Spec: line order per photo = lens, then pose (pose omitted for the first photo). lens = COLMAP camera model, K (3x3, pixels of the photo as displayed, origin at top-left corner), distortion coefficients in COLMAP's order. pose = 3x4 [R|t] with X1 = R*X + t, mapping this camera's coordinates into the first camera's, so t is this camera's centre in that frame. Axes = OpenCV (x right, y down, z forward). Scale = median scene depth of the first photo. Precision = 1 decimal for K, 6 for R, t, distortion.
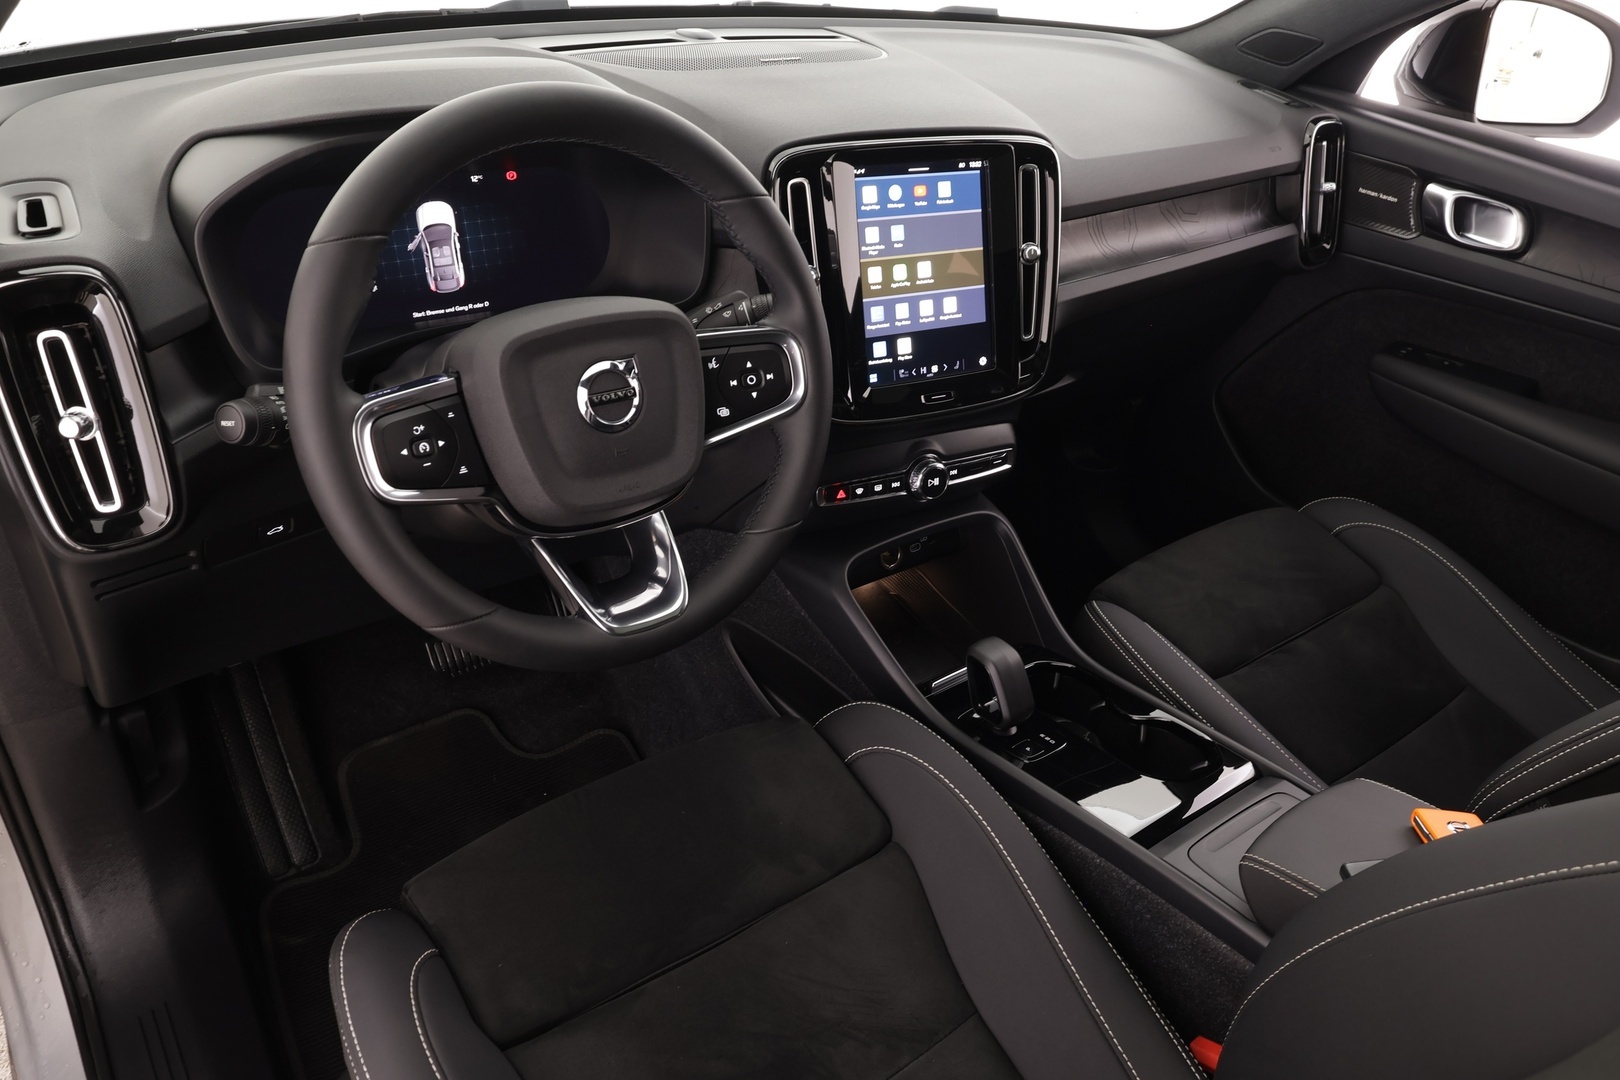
lens RADIAL K [[1157.1, 0, 810.0], [0, 1157.1, 540.0], [0, 0, 1]] dist [-0.010583, -0.000775]
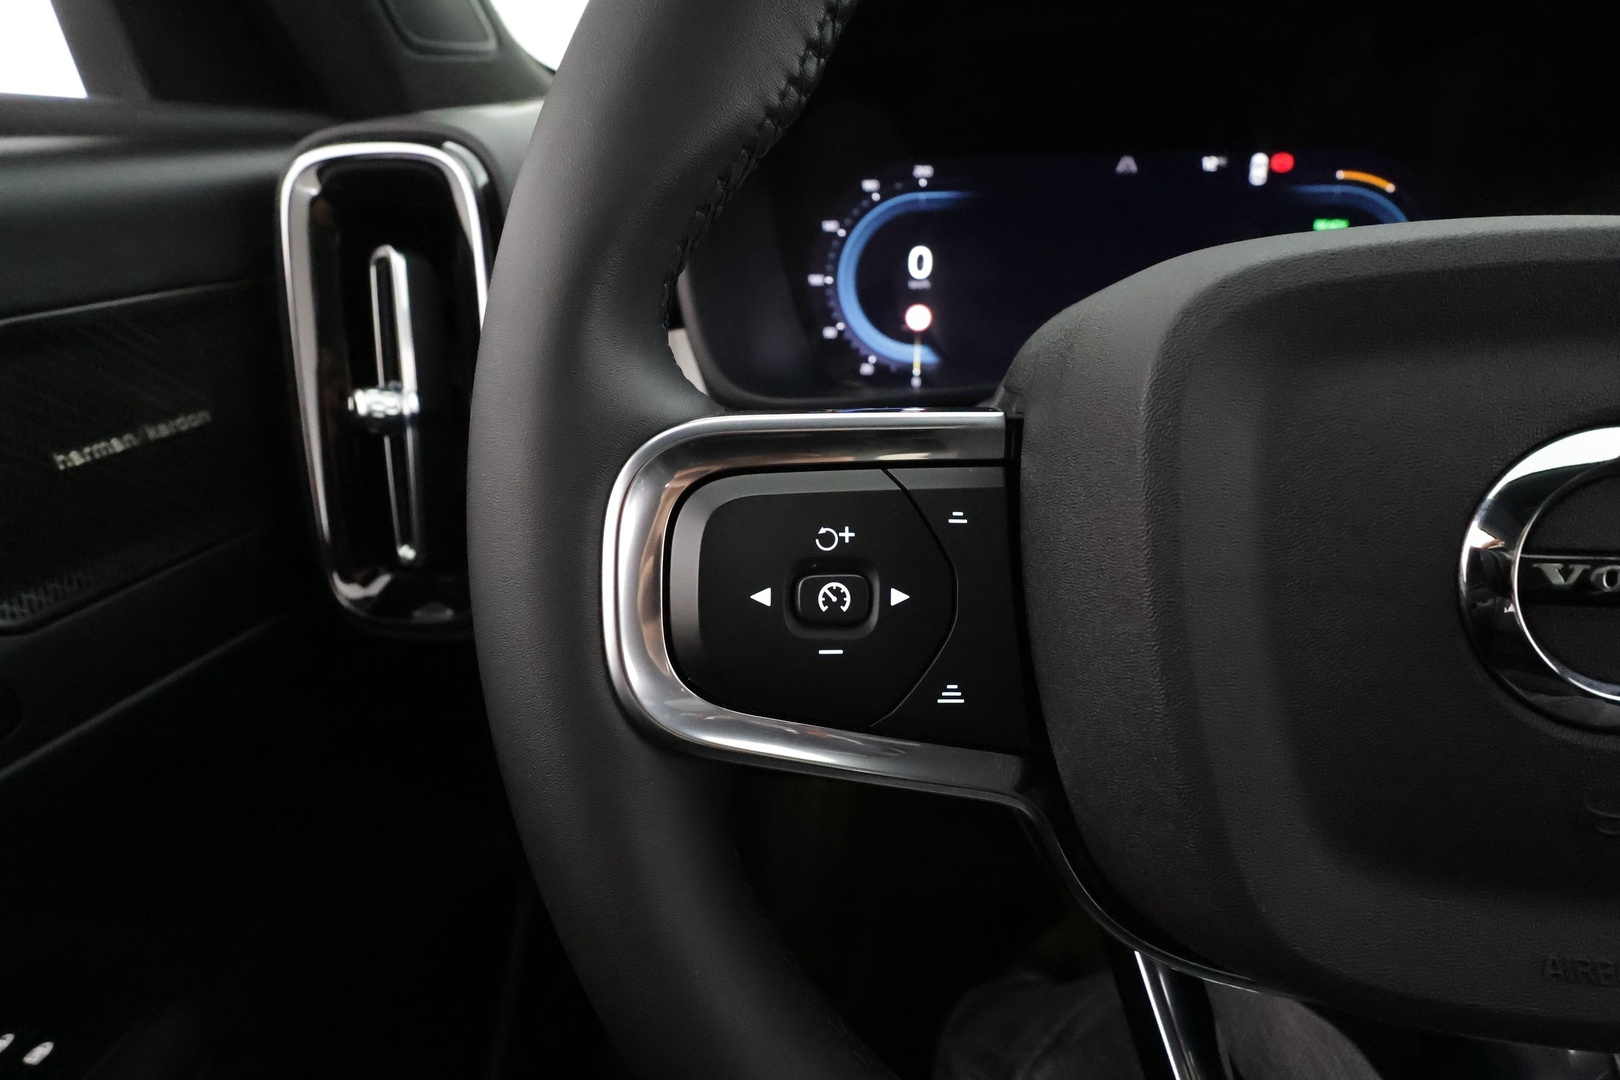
lens RADIAL K [[710.6, 0, 764.0], [0, 710.6, 541.8], [0, 0, 1]] dist [-0.019372, -0.000161]
pose [[0.705883, 0.200934, -0.679231, -0.152351], [-0.282494, 0.959219, -0.009817, -0.060070], [0.649559, 0.198809, 0.733859, 0.583363]]
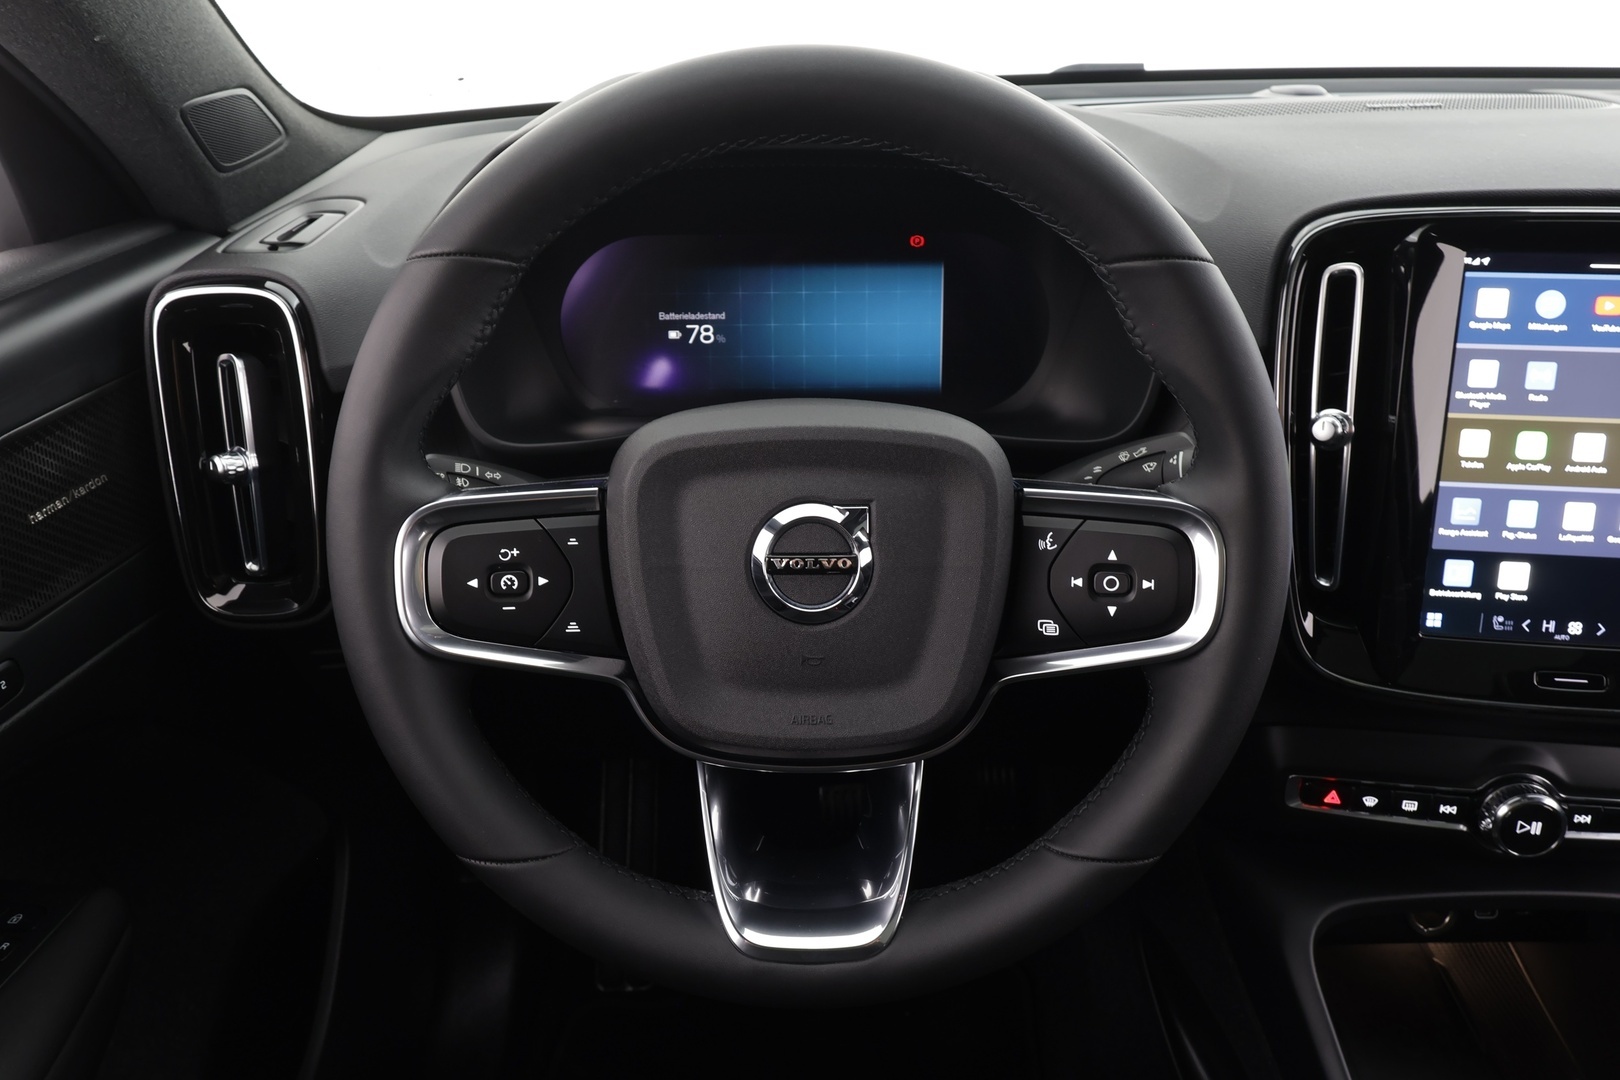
lens RADIAL K [[1032.9, 0, 810.0], [0, 1032.9, 540.0], [0, 0, 1]] dist [0.002385, -0.001020]
pose [[0.803203, 0.189166, -0.564872, 0.089580], [-0.248430, 0.968215, -0.029010, -0.088746], [0.541430, 0.163633, 0.824668, 0.417801]]
